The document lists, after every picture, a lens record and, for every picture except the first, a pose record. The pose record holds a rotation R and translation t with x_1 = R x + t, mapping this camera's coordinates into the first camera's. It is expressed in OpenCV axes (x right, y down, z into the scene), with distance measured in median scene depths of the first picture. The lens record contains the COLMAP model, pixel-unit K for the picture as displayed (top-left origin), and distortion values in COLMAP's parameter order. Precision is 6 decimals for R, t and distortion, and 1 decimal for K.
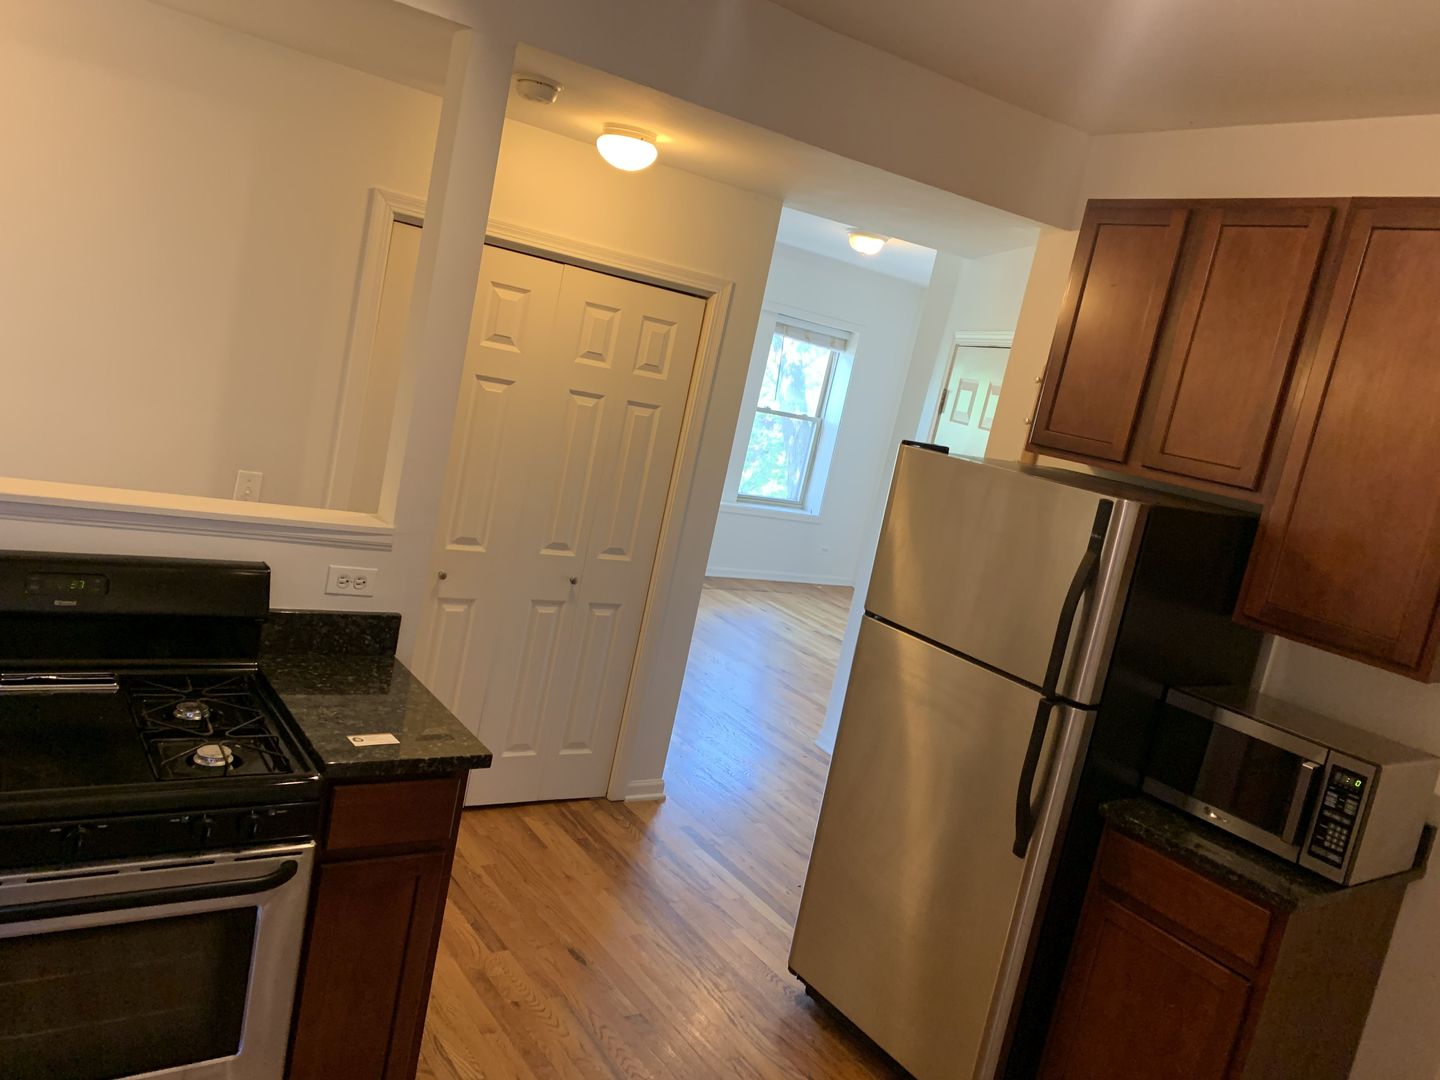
lens RADIAL K [[1102.6, 0, 720.0], [0, 1102.6, 540.0], [0, 0, 1]] dist [0.093121, -0.000212]
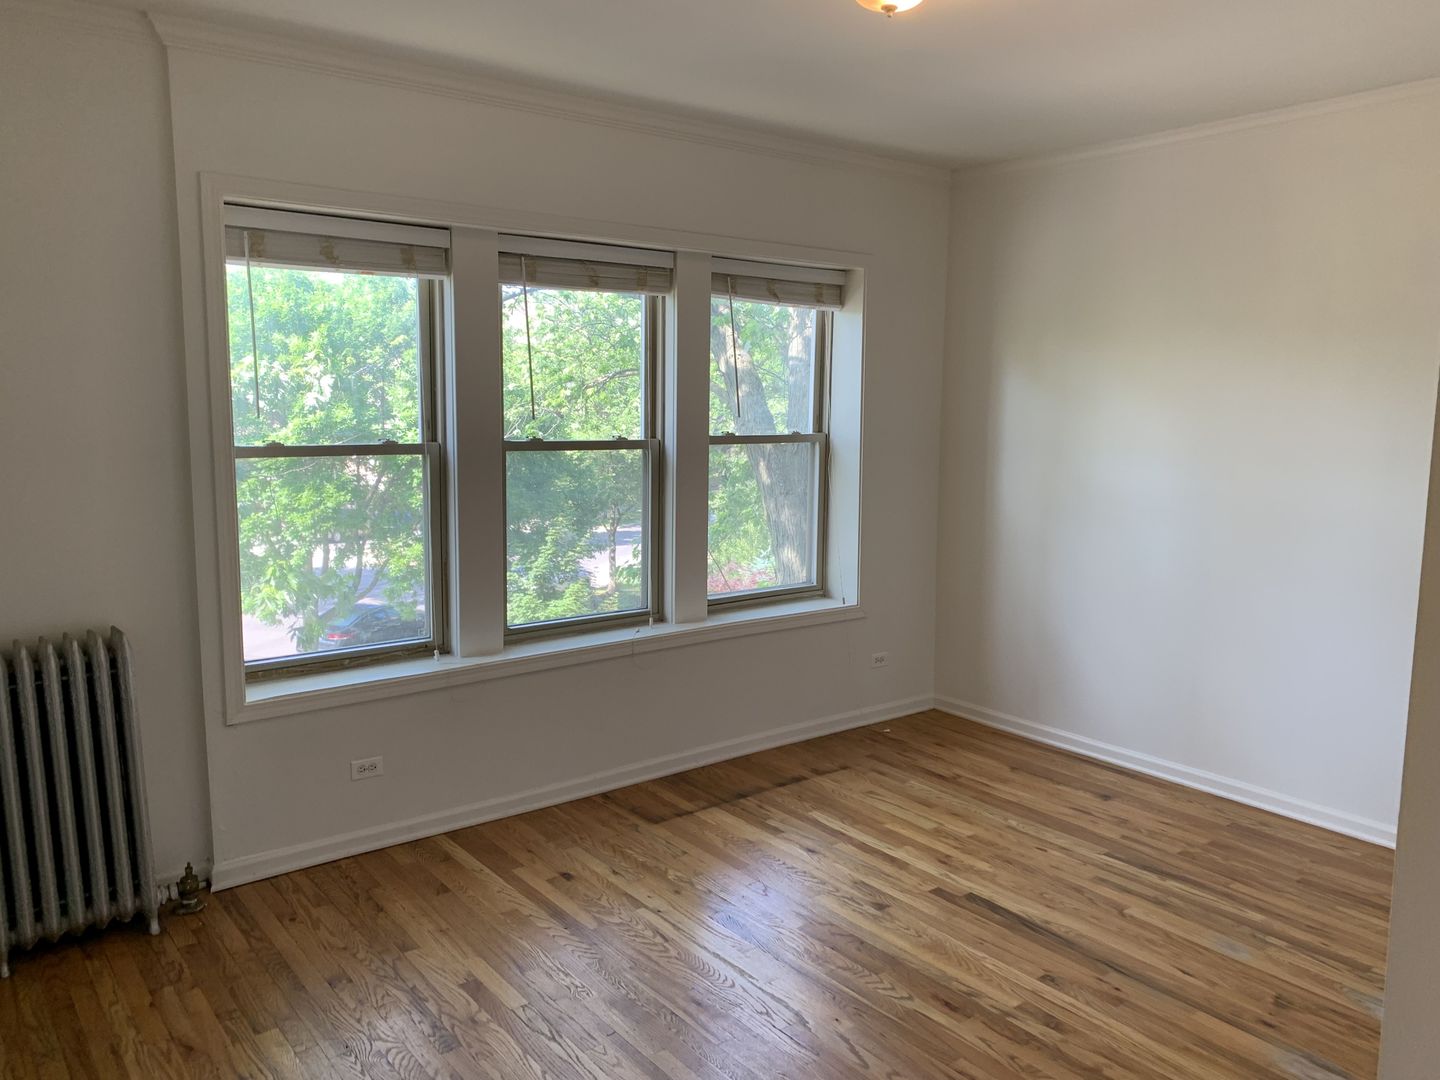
lens RADIAL K [[1102.6, 0, 720.0], [0, 1102.6, 540.0], [0, 0, 1]] dist [0.093121, -0.000212]
pose [[0.978543, -0.204491, 0.025226, 0.014547], [0.205082, 0.978460, -0.023618, -0.055321], [-0.019853, 0.028284, 0.999403, 0.450074]]
